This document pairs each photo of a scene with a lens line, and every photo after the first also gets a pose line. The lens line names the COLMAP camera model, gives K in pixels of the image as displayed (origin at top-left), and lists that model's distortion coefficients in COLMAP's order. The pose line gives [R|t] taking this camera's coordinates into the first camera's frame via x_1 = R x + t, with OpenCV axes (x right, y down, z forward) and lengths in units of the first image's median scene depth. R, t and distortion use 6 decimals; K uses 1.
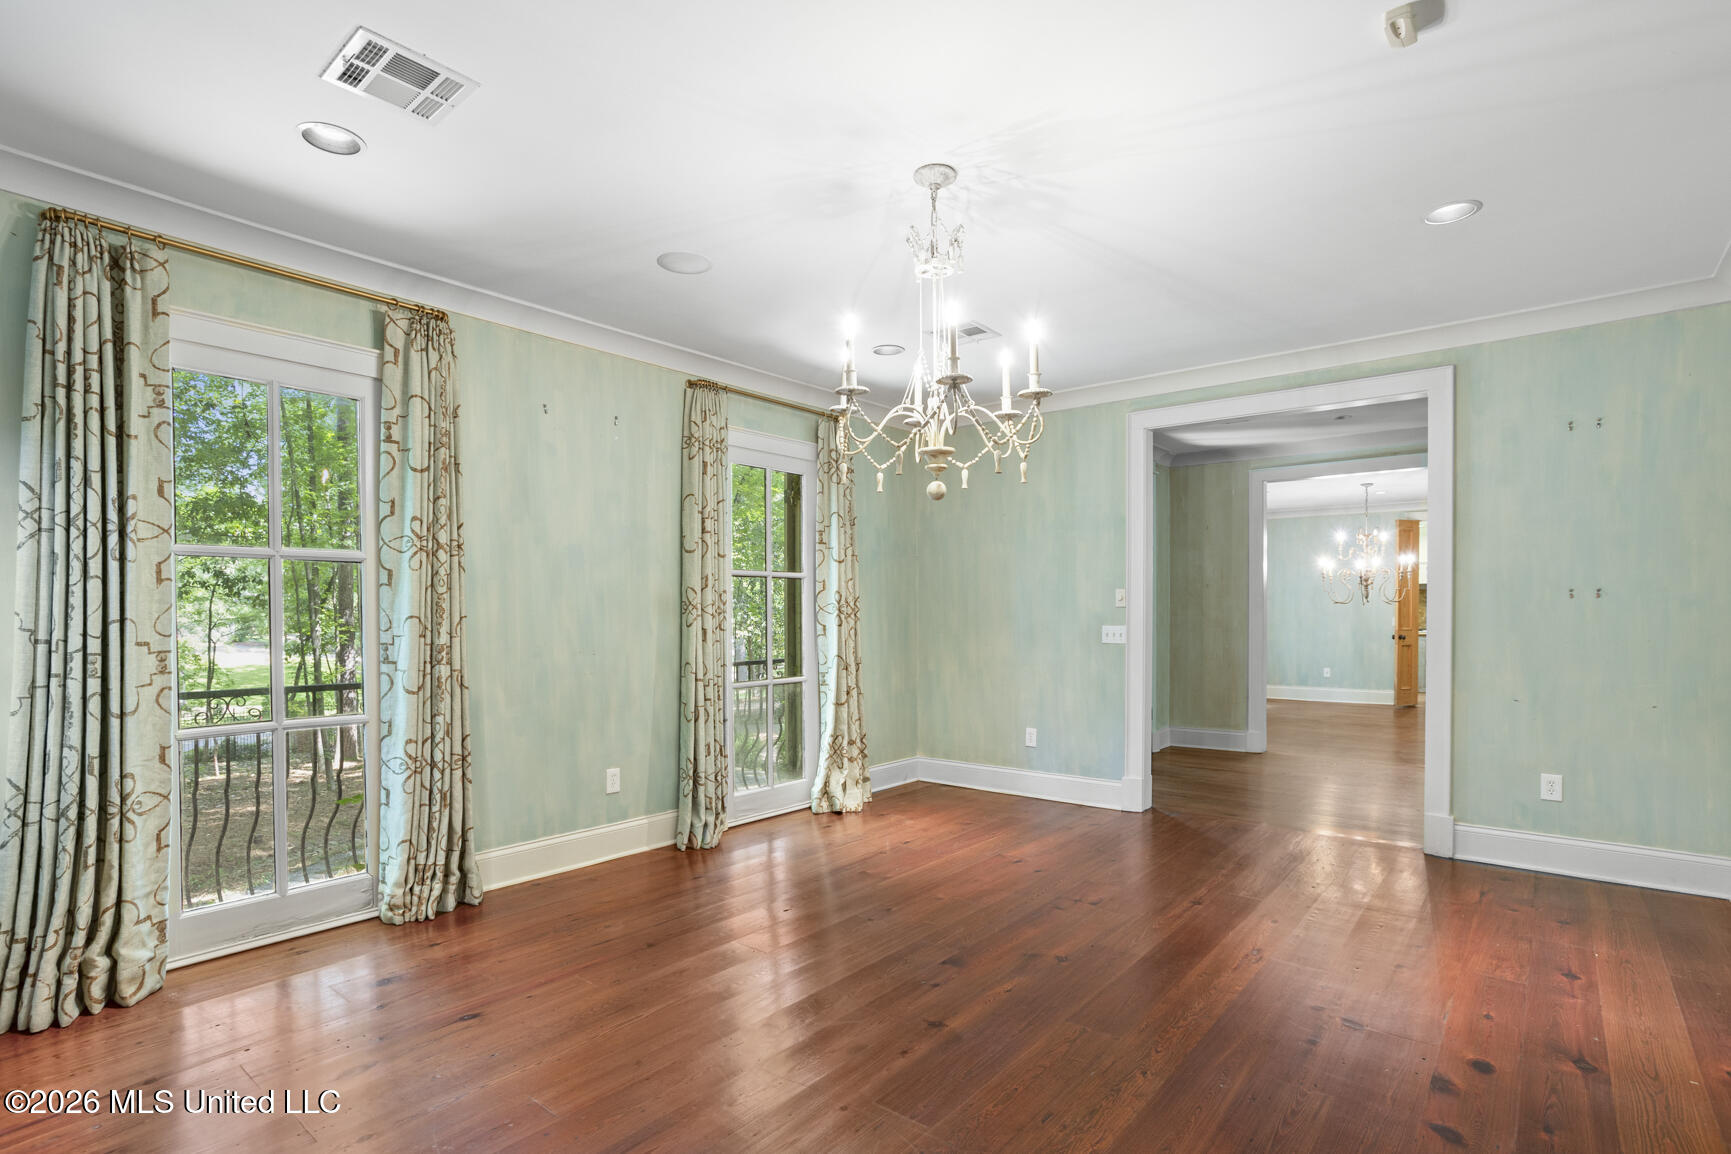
lens RADIAL K [[852.9, 0, 854.9], [0, 852.9, 582.4], [0, 0, 1]] dist [-0.063933, 0.041142]
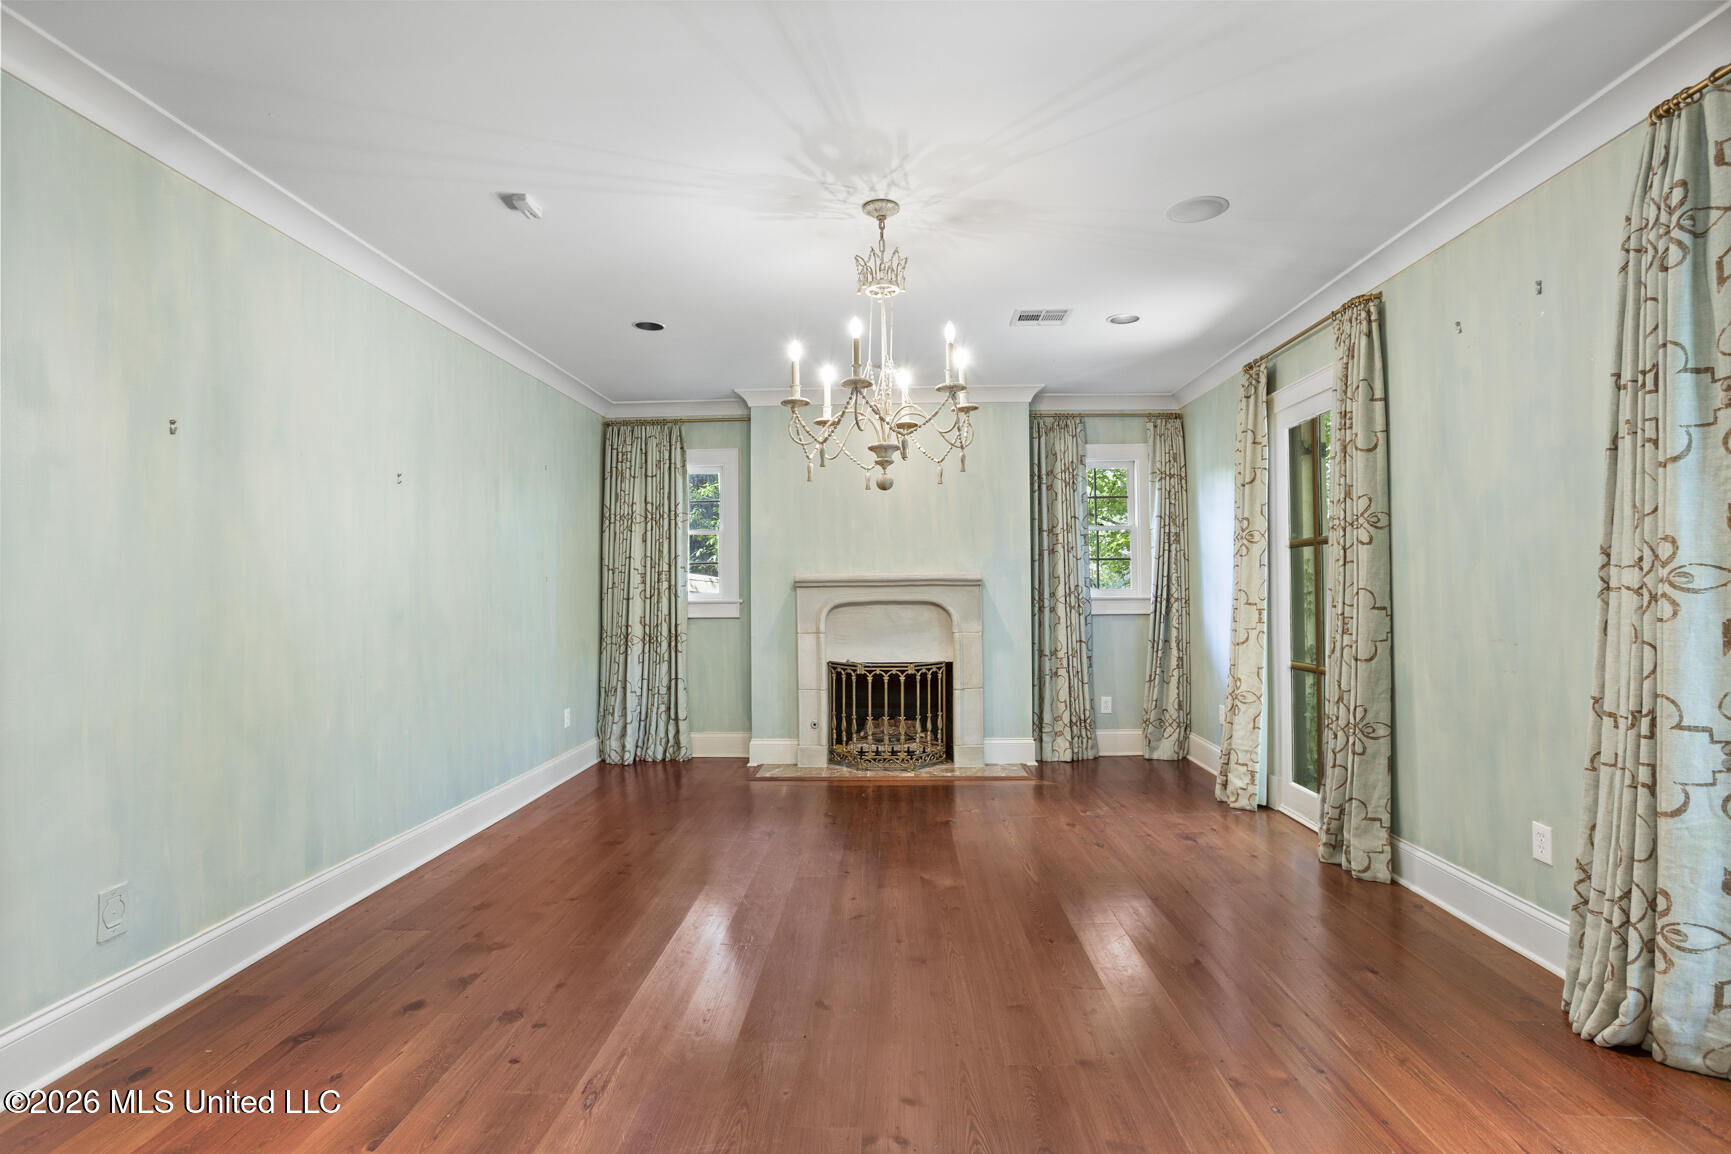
lens RADIAL K [[852.9, 0, 854.9], [0, 852.9, 582.4], [0, 0, 1]] dist [-0.063933, 0.041142]
pose [[-0.801007, 0.002826, -0.598648, 0.582907], [0.029308, 0.998975, -0.034500, 0.045304], [0.597937, -0.045180, -0.800269, 1.346356]]
